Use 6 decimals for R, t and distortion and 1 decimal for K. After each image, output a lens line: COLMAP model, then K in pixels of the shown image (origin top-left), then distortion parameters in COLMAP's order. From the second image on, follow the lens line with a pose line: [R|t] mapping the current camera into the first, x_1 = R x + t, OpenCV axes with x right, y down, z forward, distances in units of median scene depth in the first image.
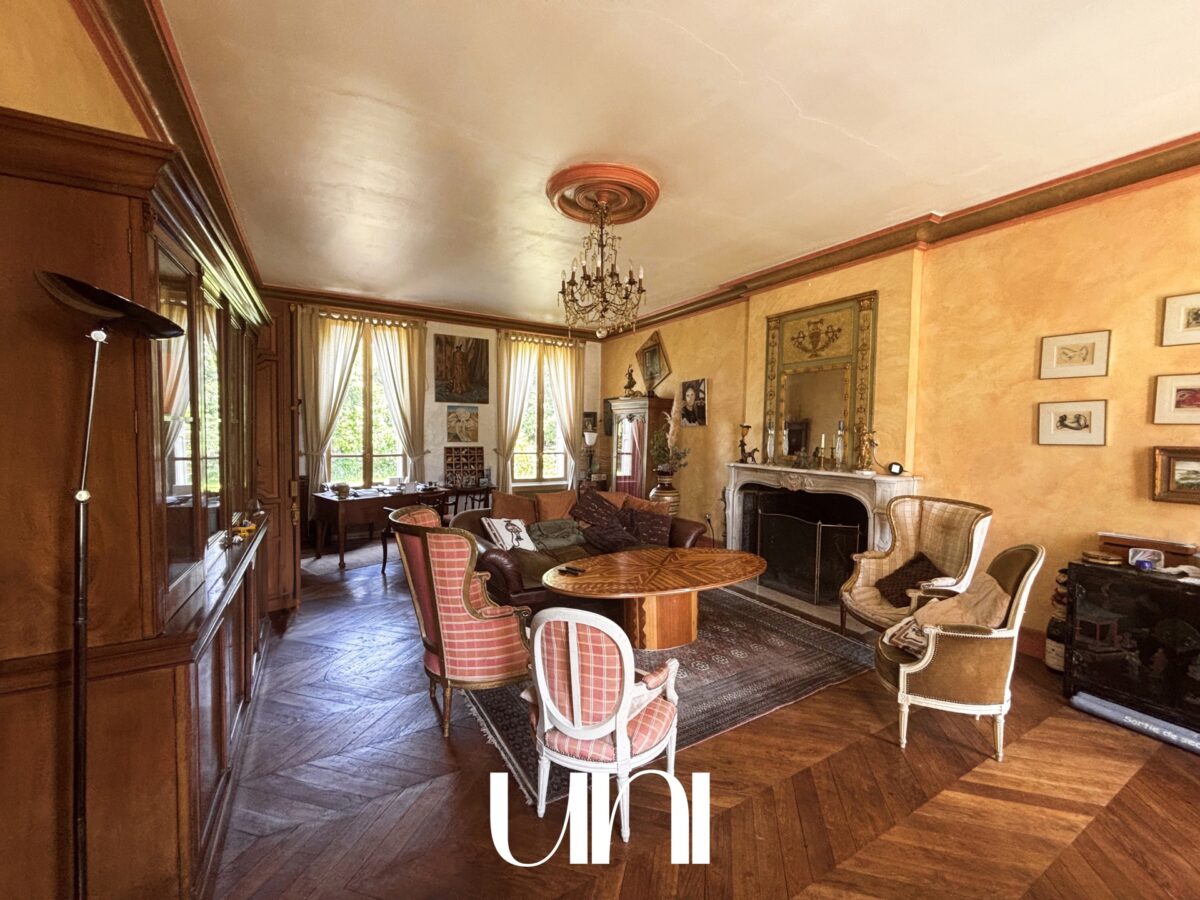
lens RADIAL K [[481.3, 0, 598.1], [0, 481.3, 447.8], [0, 0, 1]] dist [-0.007019, 0.000021]
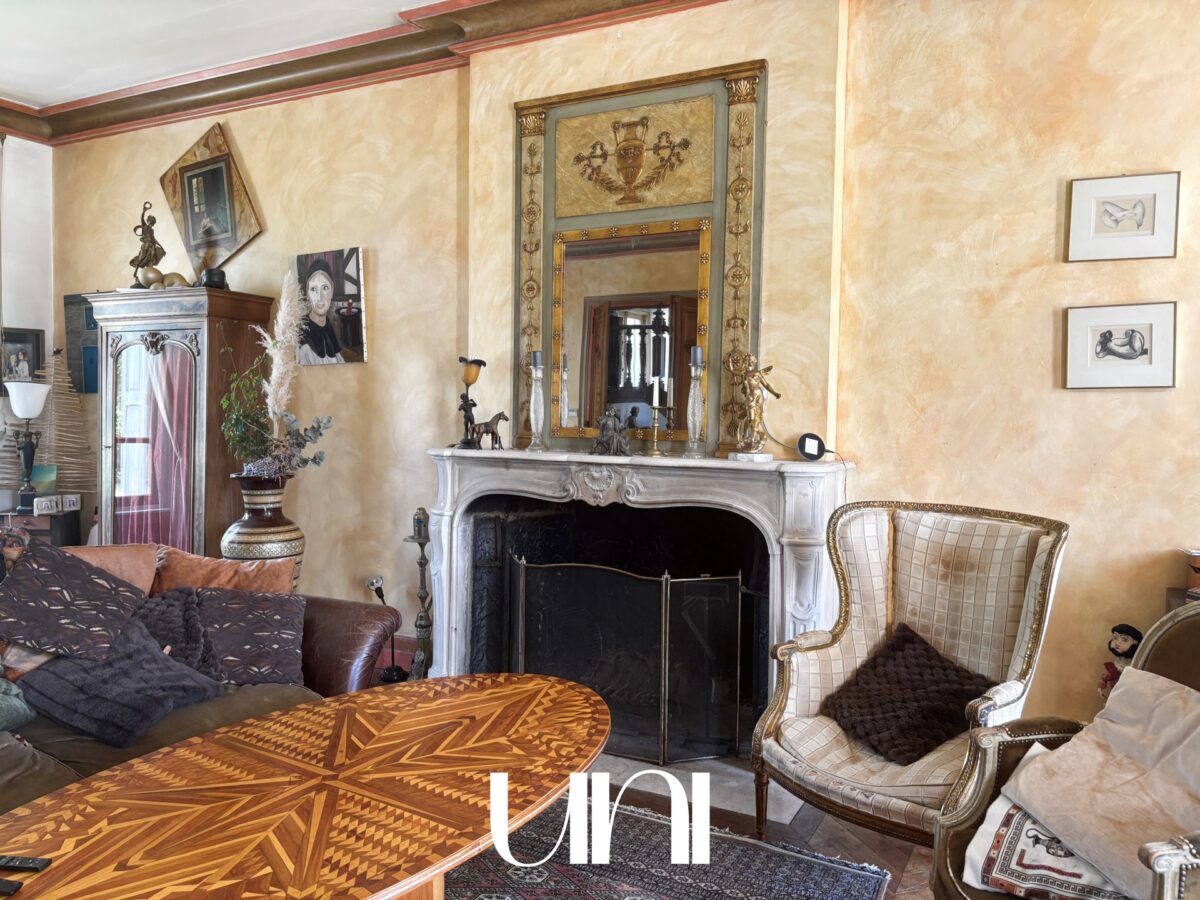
lens RADIAL K [[919.6, 0, 606.8], [0, 919.6, 439.9], [0, 0, 1]] dist [0.047151, -0.050356]
pose [[0.851168, -0.025172, 0.524289, -0.020557], [0.020412, 0.999681, 0.014858, 0.017341], [-0.524496, -0.001945, 0.851411, 0.297699]]
